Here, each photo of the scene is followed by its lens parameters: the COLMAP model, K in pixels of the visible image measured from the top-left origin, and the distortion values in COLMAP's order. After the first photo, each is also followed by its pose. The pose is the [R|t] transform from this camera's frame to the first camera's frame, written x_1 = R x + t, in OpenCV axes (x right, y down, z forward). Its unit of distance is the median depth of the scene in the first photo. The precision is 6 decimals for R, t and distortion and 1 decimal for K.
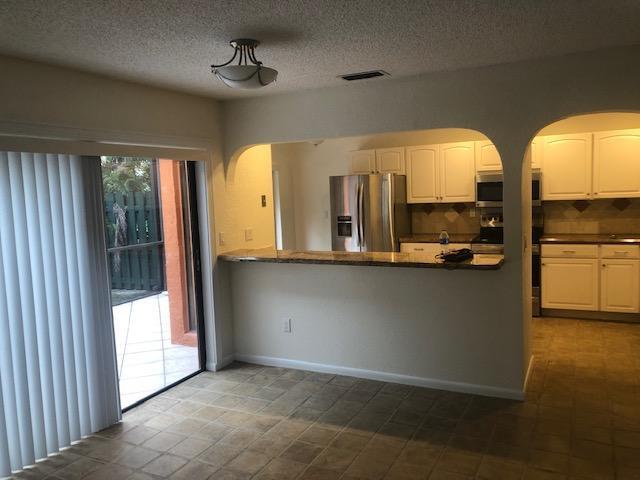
lens RADIAL K [[523.2, 0, 321.9], [0, 523.2, 230.5], [0, 0, 1]] dist [0.073316, -0.094344]
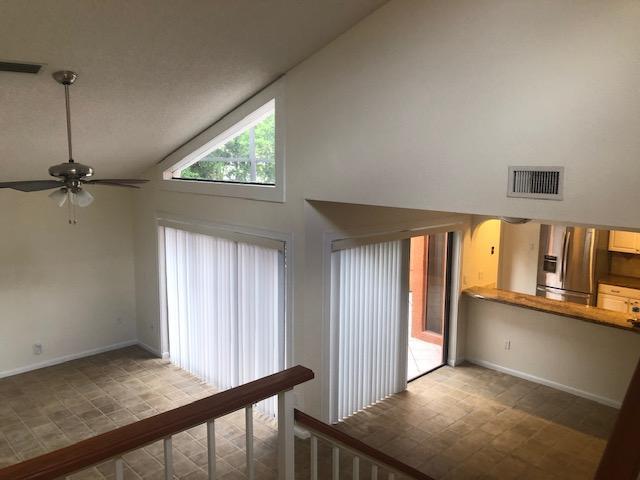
lens RADIAL K [[525.9, 0, 320.3], [0, 525.9, 230.0], [0, 0, 1]] dist [0.027500, -0.014247]
pose [[0.943376, 0.090411, -0.319166, -0.117052], [-0.072540, 0.995081, 0.067470, -0.199424], [0.323696, -0.040497, 0.945294, -0.549231]]
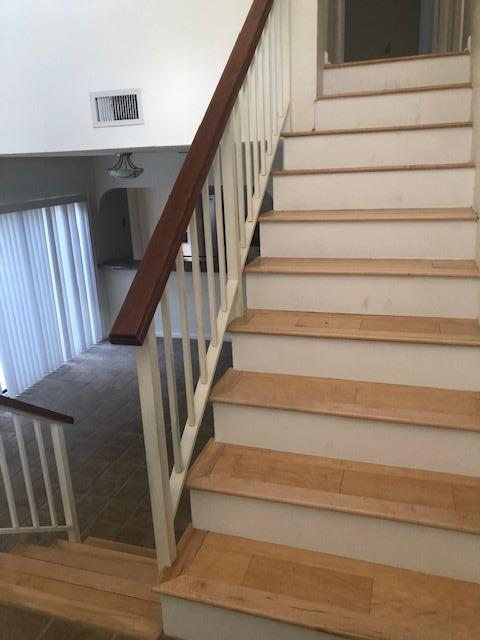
lens RADIAL K [[525.9, 0, 240.0], [0, 525.9, 320.0], [0, 0, 1]] dist [0.027500, -0.014247]
pose [[0.986861, -0.050298, 0.153546, -0.038634], [0.017005, 0.977366, 0.210870, -0.109066], [-0.160677, -0.205488, 0.965379, -0.535671]]
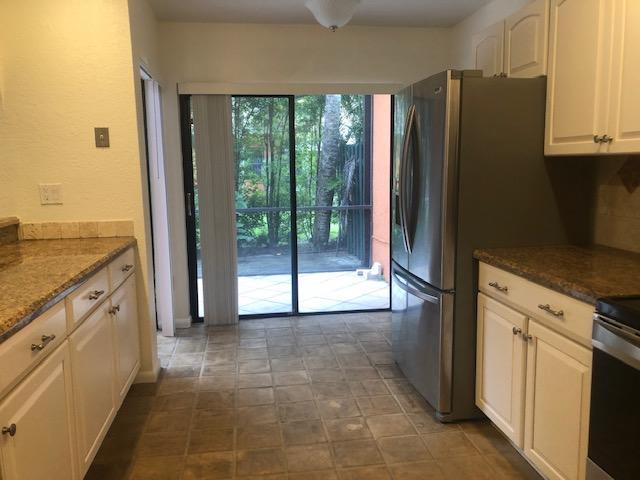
lens RADIAL K [[525.9, 0, 320.3], [0, 525.9, 230.0], [0, 0, 1]] dist [0.027500, -0.014247]
pose [[0.577646, 0.132336, -0.805489, 0.556055], [-0.077769, 0.991205, 0.107077, -0.043316], [0.812574, 0.000790, 0.582857, 1.002207]]
